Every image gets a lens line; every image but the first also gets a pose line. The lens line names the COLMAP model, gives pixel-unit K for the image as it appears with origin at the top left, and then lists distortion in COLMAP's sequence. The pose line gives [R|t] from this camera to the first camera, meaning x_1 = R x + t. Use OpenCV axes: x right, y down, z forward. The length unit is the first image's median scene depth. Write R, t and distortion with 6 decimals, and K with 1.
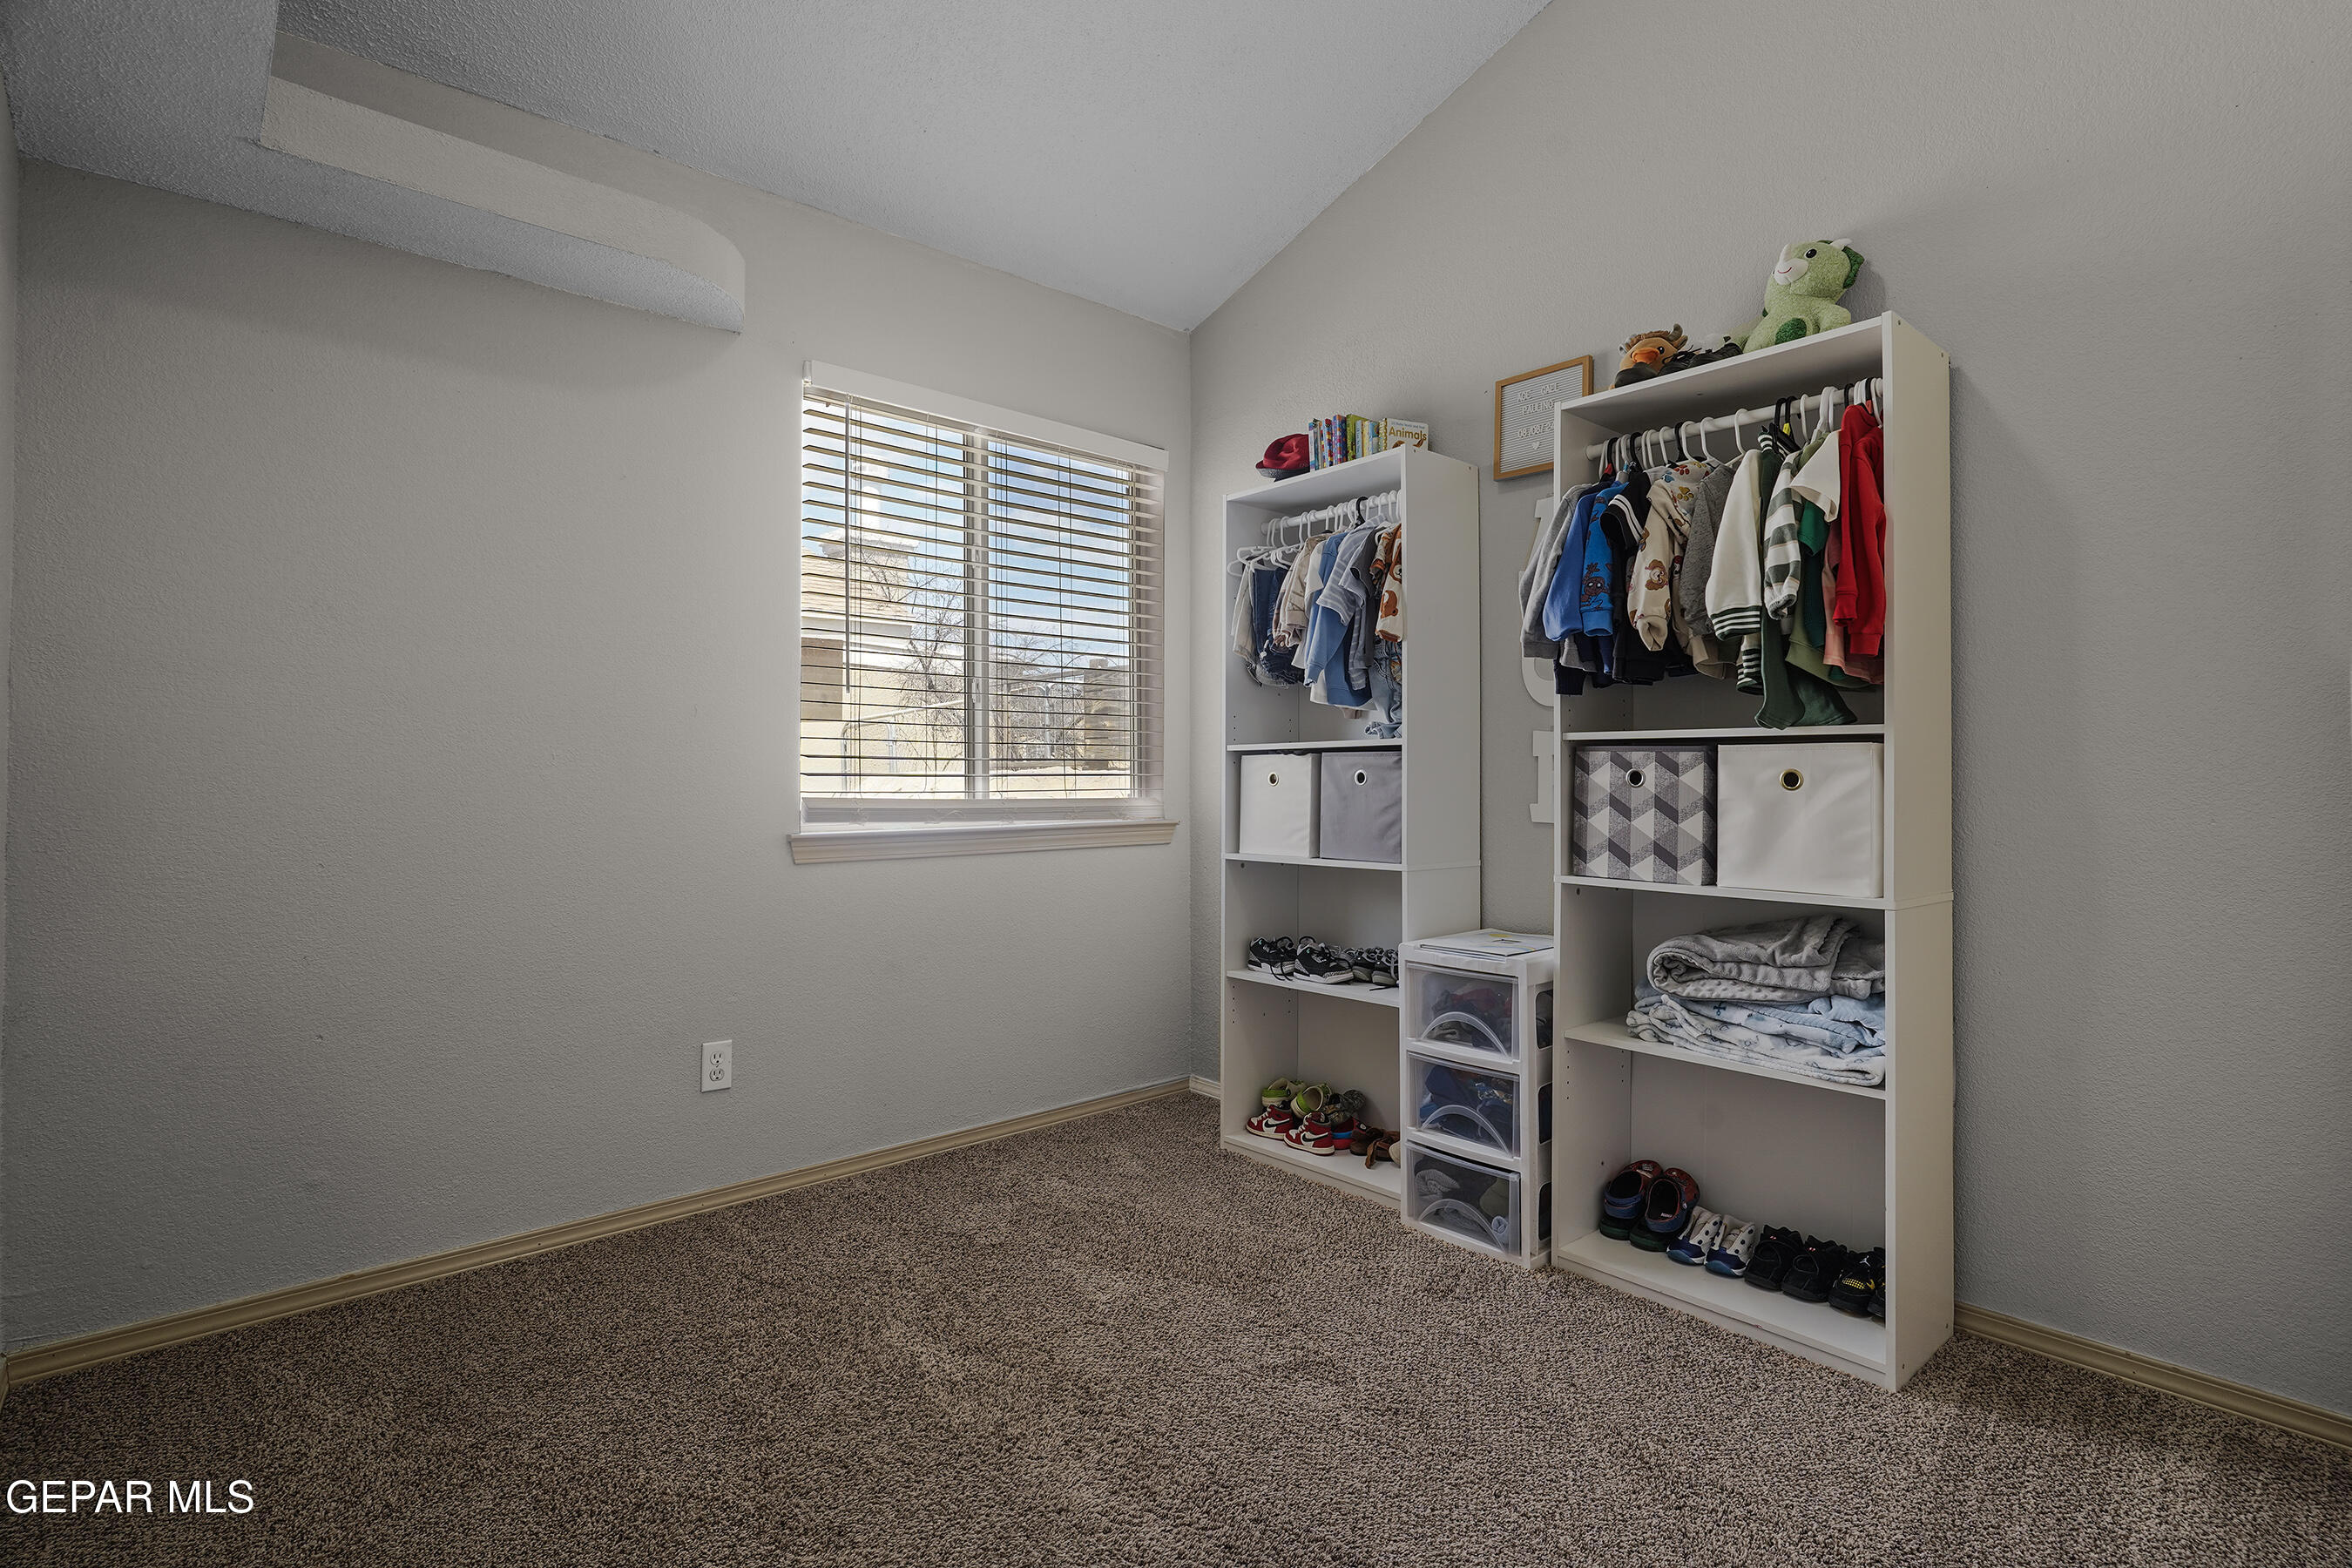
lens RADIAL K [[1126.5, 0, 1161.2], [0, 1126.5, 769.7], [0, 0, 1]] dist [-0.007449, 0.005412]
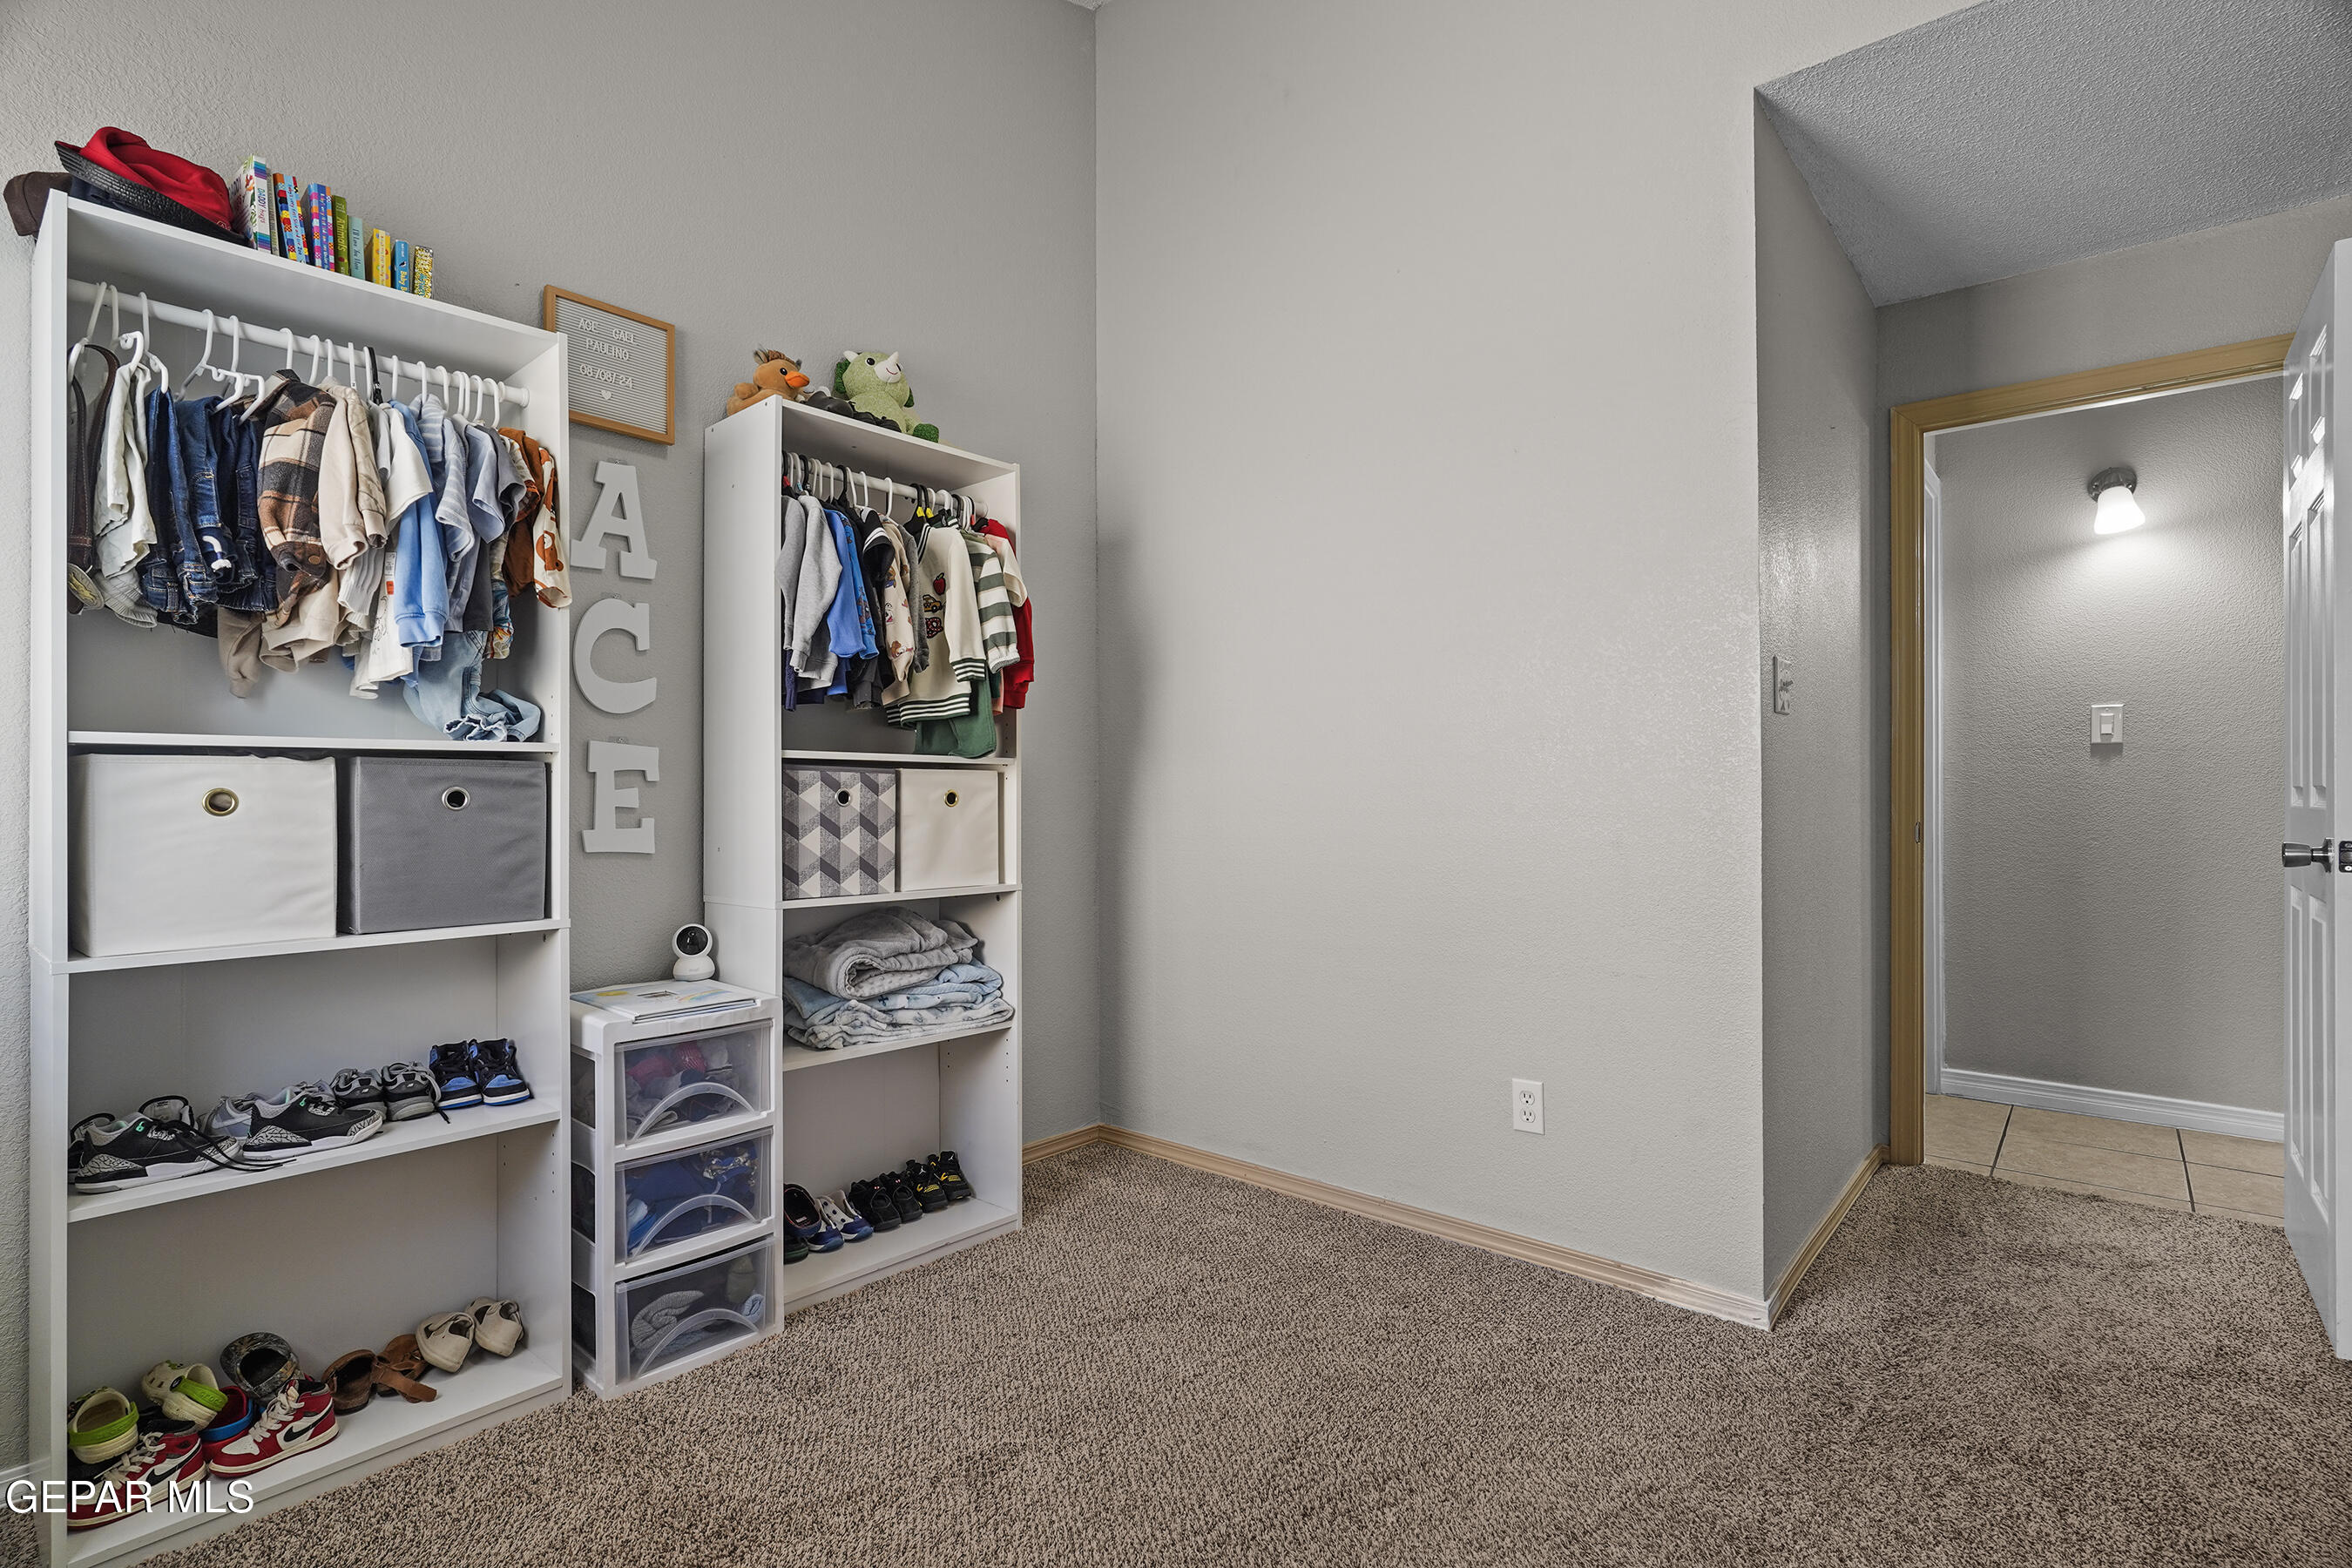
lens RADIAL K [[1126.5, 0, 1161.0], [0, 1126.5, 798.8], [0, 0, 1]] dist [-0.007449, 0.005412]
pose [[-0.135063, -0.005853, 0.990820, -0.649663], [-0.006756, 0.999965, 0.004986, 0.001369], [-0.990814, -0.006021, -0.135098, 0.851300]]
